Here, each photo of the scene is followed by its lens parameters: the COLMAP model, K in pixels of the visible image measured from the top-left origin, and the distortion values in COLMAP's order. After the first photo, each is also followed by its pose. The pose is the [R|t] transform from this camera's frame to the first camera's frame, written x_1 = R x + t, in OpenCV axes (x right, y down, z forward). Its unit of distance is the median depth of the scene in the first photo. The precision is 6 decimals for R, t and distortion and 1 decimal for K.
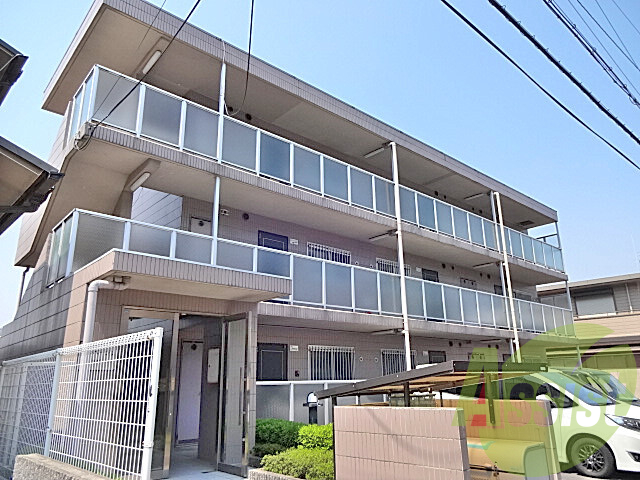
lens RADIAL K [[472.8, 0, 320.8], [0, 472.8, 237.7], [0, 0, 1]] dist [-0.005564, 0.003867]
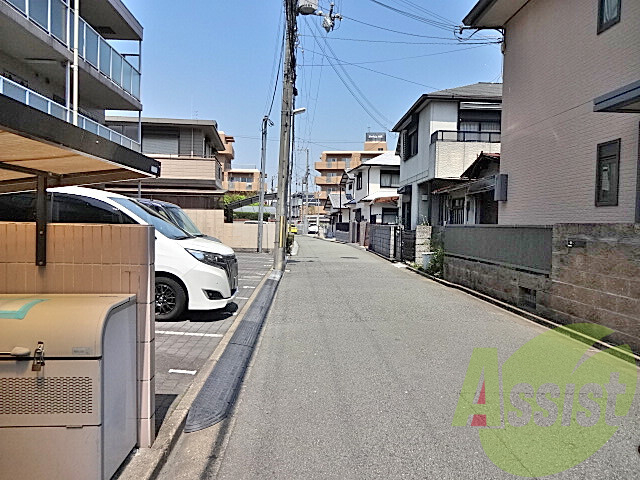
lens RADIAL K [[472.8, 0, 320.8], [0, 472.8, 237.7], [0, 0, 1]] dist [-0.005564, 0.003867]
pose [[0.632473, 0.005395, 0.774564, 0.113008], [-0.254165, 0.946055, 0.200949, 0.130245], [-0.731696, -0.323962, 0.599725, 0.339777]]
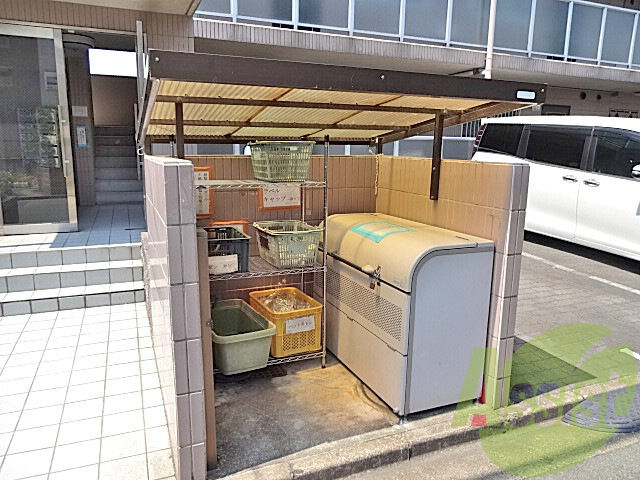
lens RADIAL K [[472.8, 0, 320.8], [0, 472.8, 237.7], [0, 0, 1]] dist [-0.005564, 0.003867]
pose [[0.942481, 0.097983, -0.319575, 0.300325], [0.063252, 0.886518, 0.458351, 0.121168], [0.328220, -0.452201, 0.829329, 0.339488]]
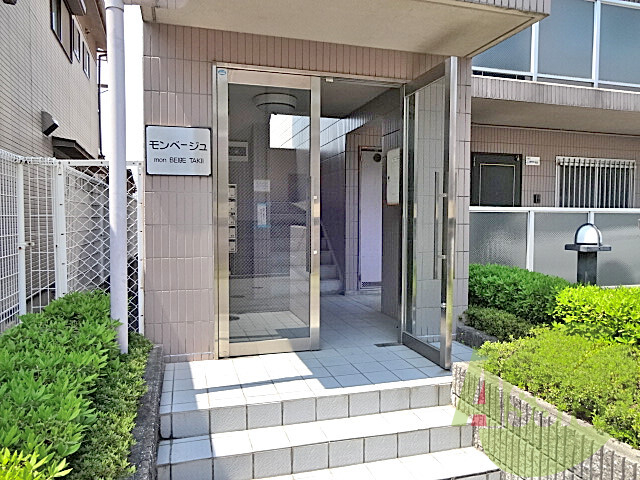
lens RADIAL K [[472.8, 0, 320.8], [0, 472.8, 237.7], [0, 0, 1]] dist [-0.005564, 0.003867]
pose [[0.902087, 0.042227, -0.429484, -0.052141], [0.103965, 0.944626, 0.311244, 0.146374], [0.418844, -0.325421, 0.847744, 0.425901]]
